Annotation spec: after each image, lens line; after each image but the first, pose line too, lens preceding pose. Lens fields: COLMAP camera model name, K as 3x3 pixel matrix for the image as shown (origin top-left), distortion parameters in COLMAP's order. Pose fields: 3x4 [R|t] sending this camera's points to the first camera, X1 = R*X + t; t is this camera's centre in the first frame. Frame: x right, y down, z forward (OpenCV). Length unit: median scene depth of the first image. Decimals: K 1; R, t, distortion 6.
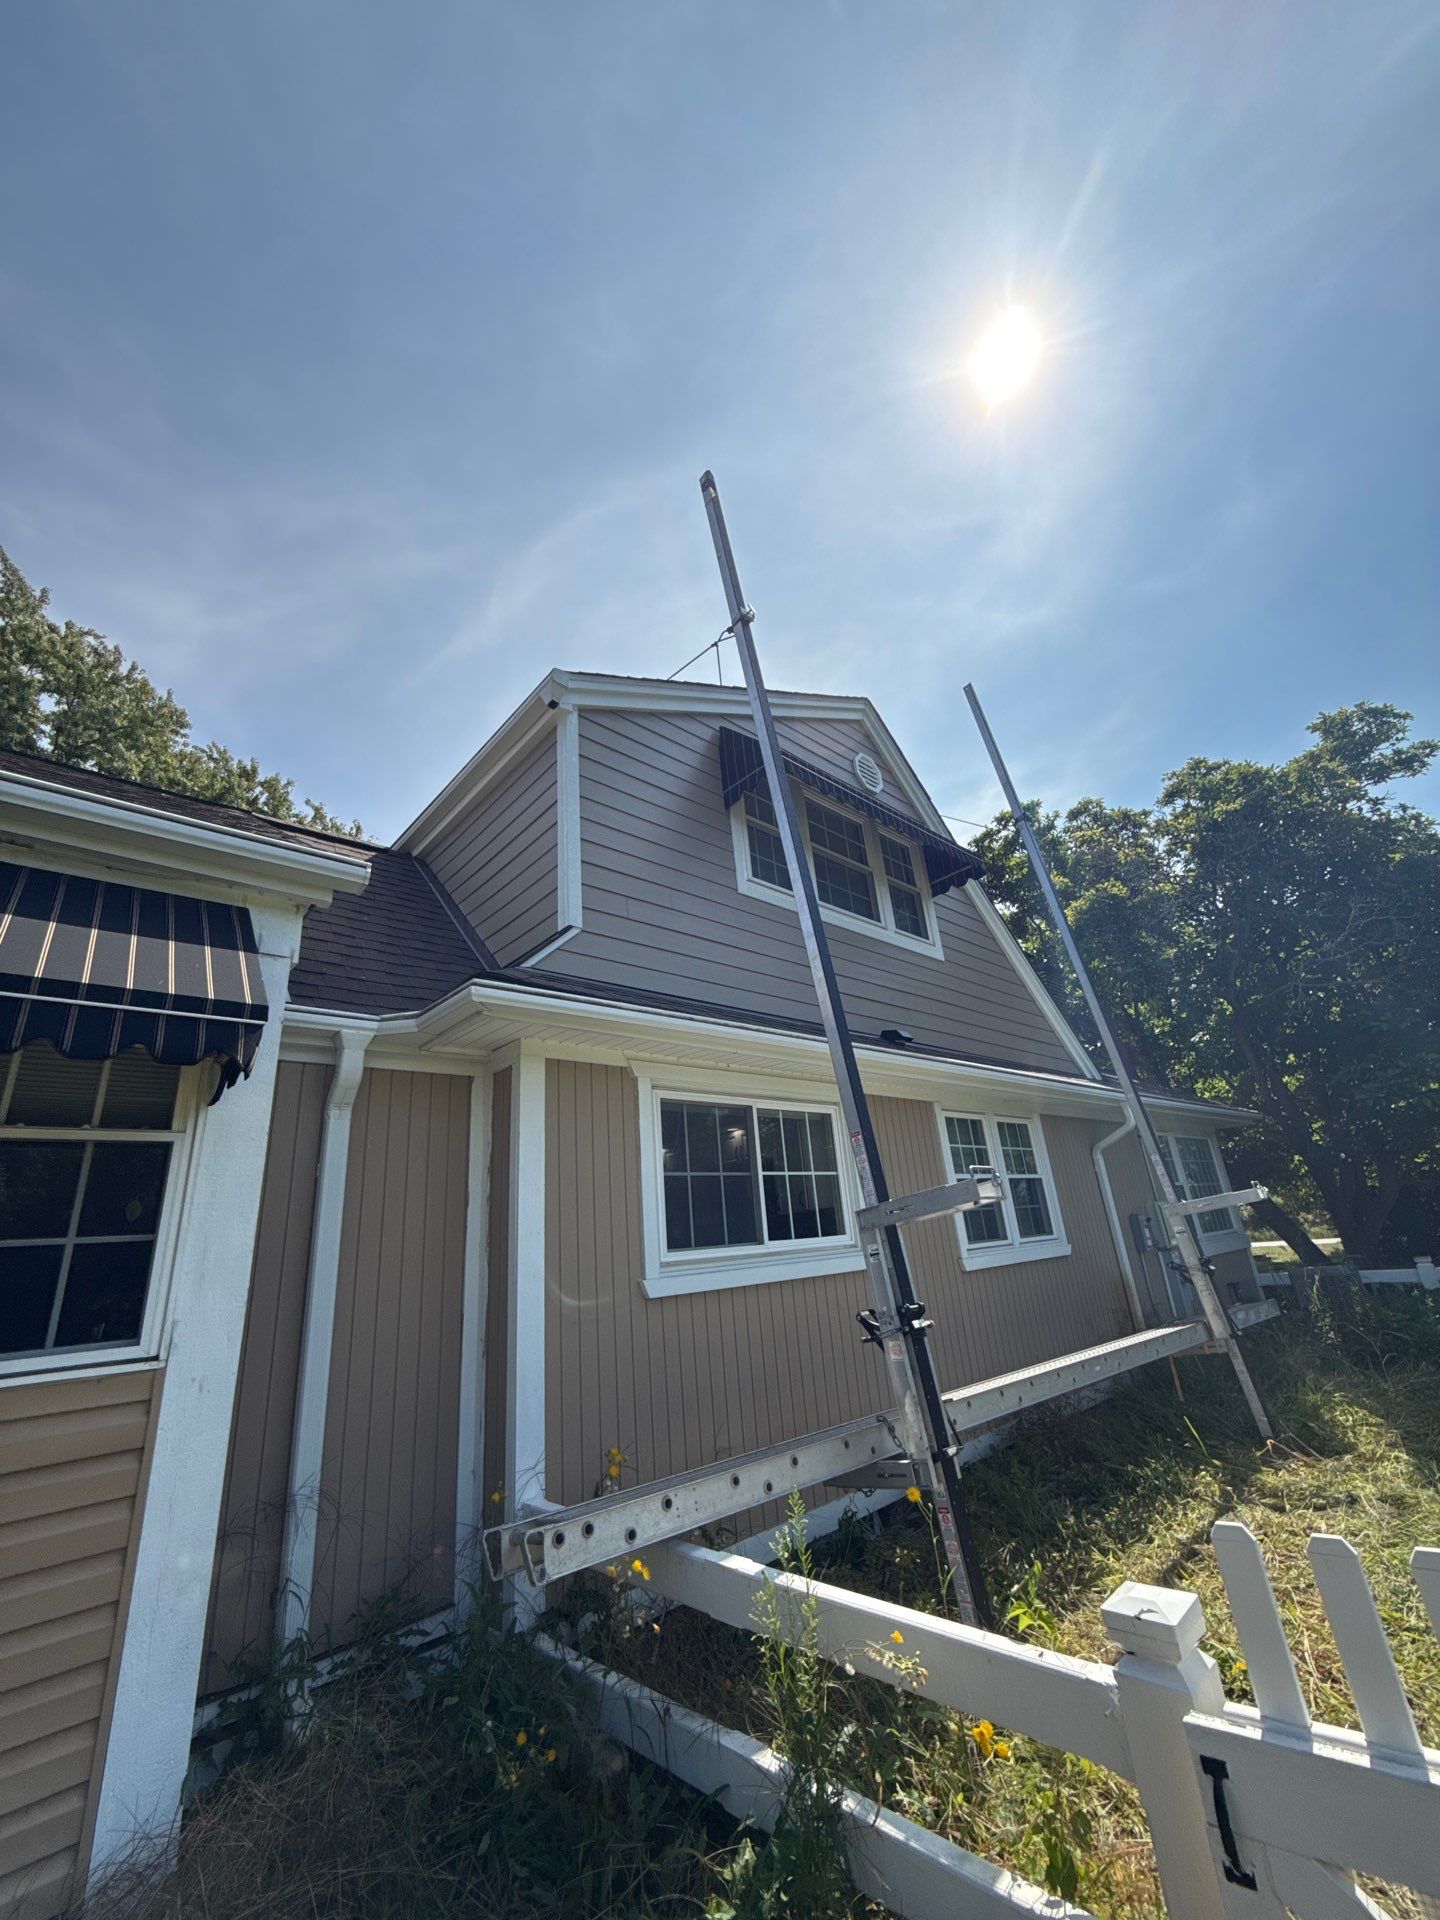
lens RADIAL K [[759.2, 0, 720.0], [0, 759.2, 960.0], [0, 0, 1]] dist [0.000218, 0.000018]
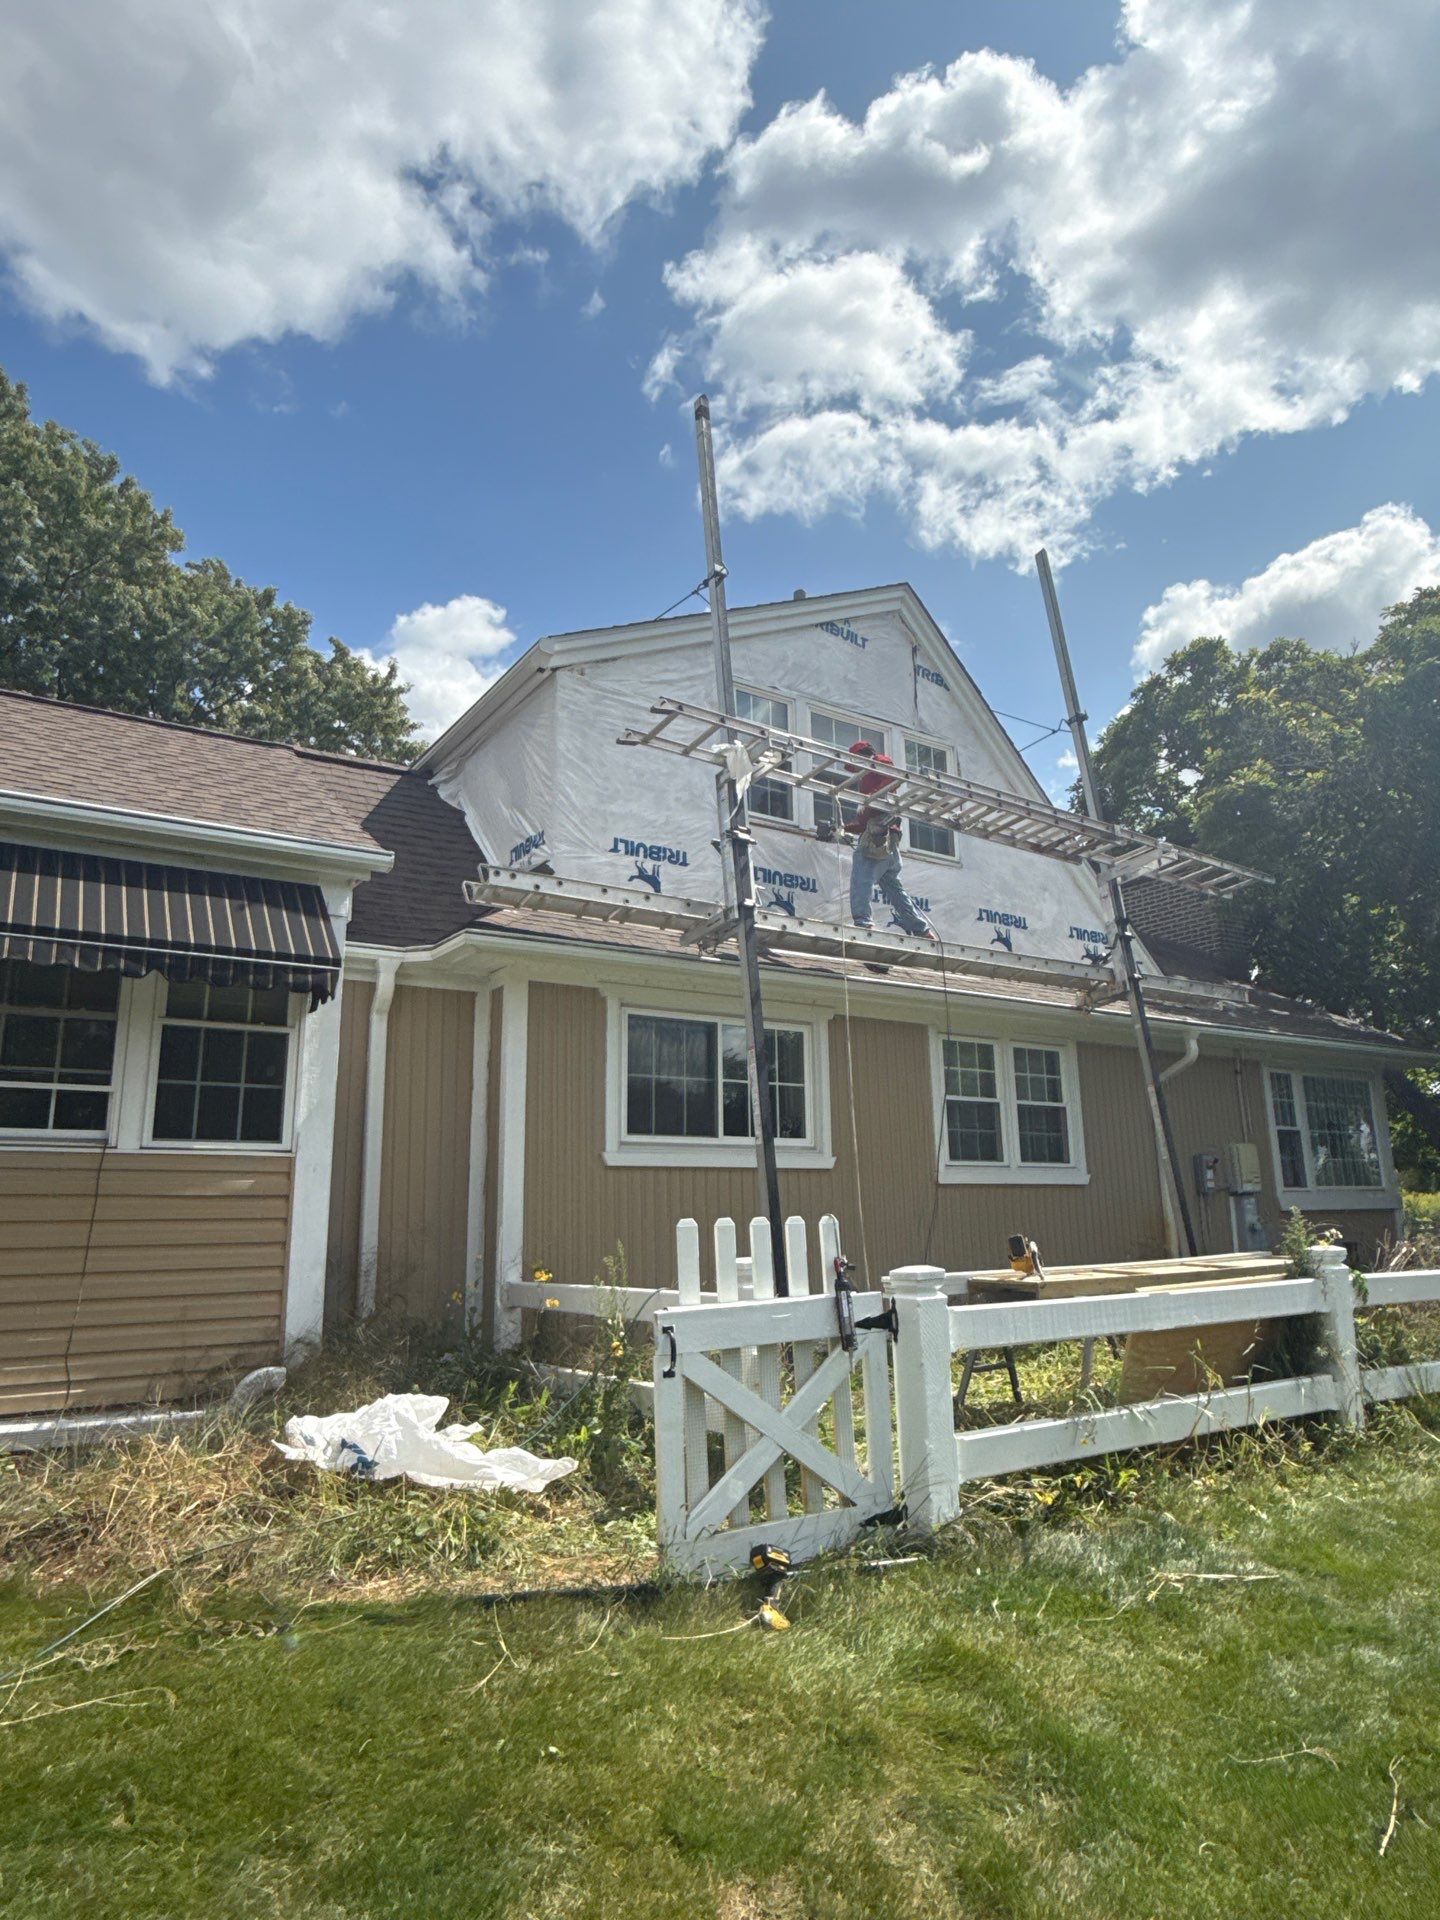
lens RADIAL K [[1141.1, 0, 720.0], [0, 1141.1, 960.0], [0, 0, 1]] dist [-0.002694, 0.019680]
pose [[0.986602, 0.030851, -0.160202, 0.375562], [-0.007140, 0.989182, 0.146517, -0.179981], [0.162989, -0.143410, 0.976150, -0.779654]]
